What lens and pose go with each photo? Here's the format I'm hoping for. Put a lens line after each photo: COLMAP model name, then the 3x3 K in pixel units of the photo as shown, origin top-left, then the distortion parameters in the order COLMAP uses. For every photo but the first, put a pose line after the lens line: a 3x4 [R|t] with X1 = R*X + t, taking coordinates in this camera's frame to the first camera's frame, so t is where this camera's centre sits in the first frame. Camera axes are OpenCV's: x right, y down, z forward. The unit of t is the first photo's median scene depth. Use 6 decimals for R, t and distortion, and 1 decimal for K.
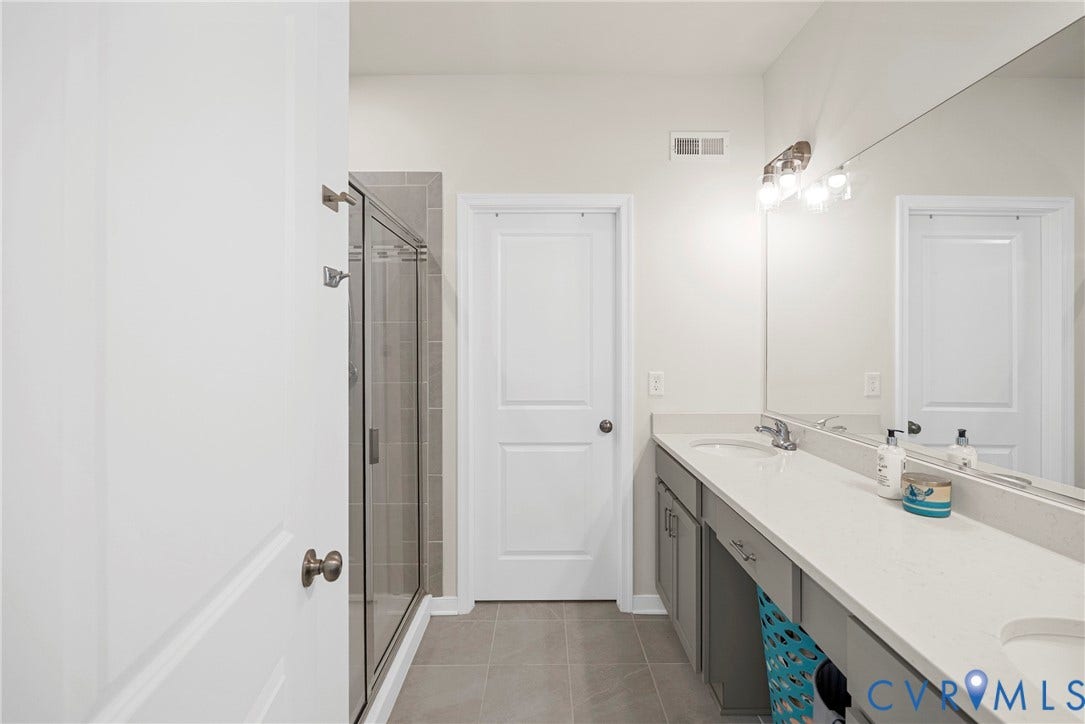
lens RADIAL K [[474.7, 0, 563.0], [0, 474.7, 343.5], [0, 0, 1]] dist [-0.008886, 0.001579]
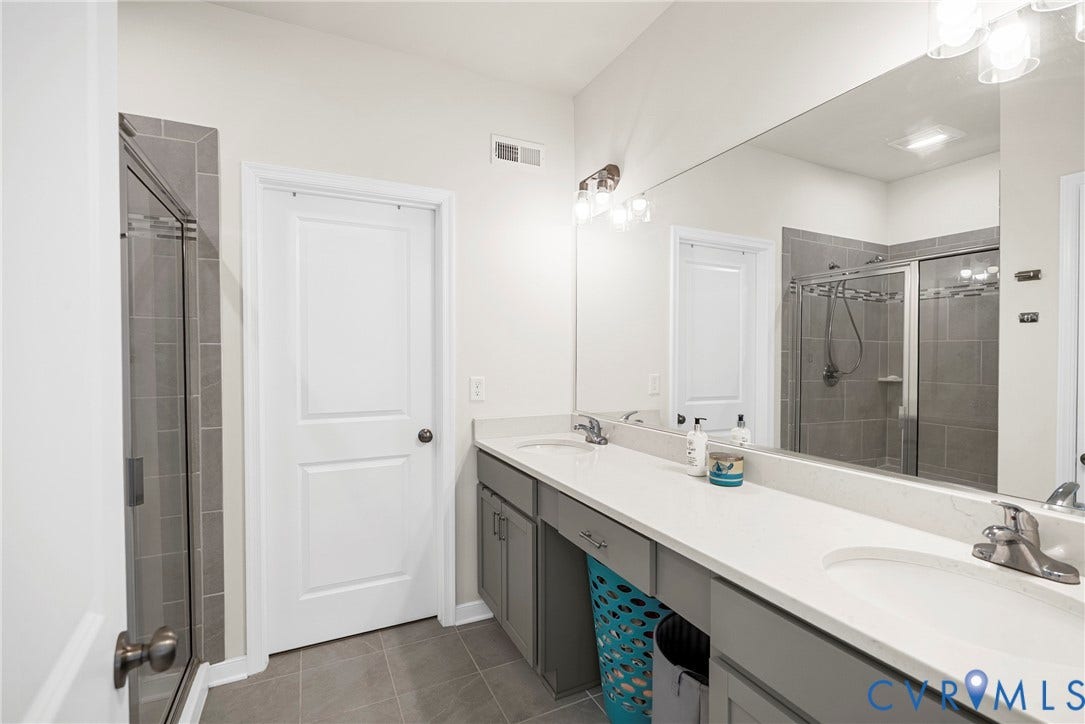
lens RADIAL K [[474.7, 0, 543.6], [0, 474.7, 362.0], [0, 0, 1]] dist [-0.008886, 0.001579]
pose [[0.907950, -0.006313, 0.419030, -0.095625], [-0.000297, 0.999877, 0.015708, 0.013840], [-0.419078, -0.014387, 0.907836, 0.051373]]
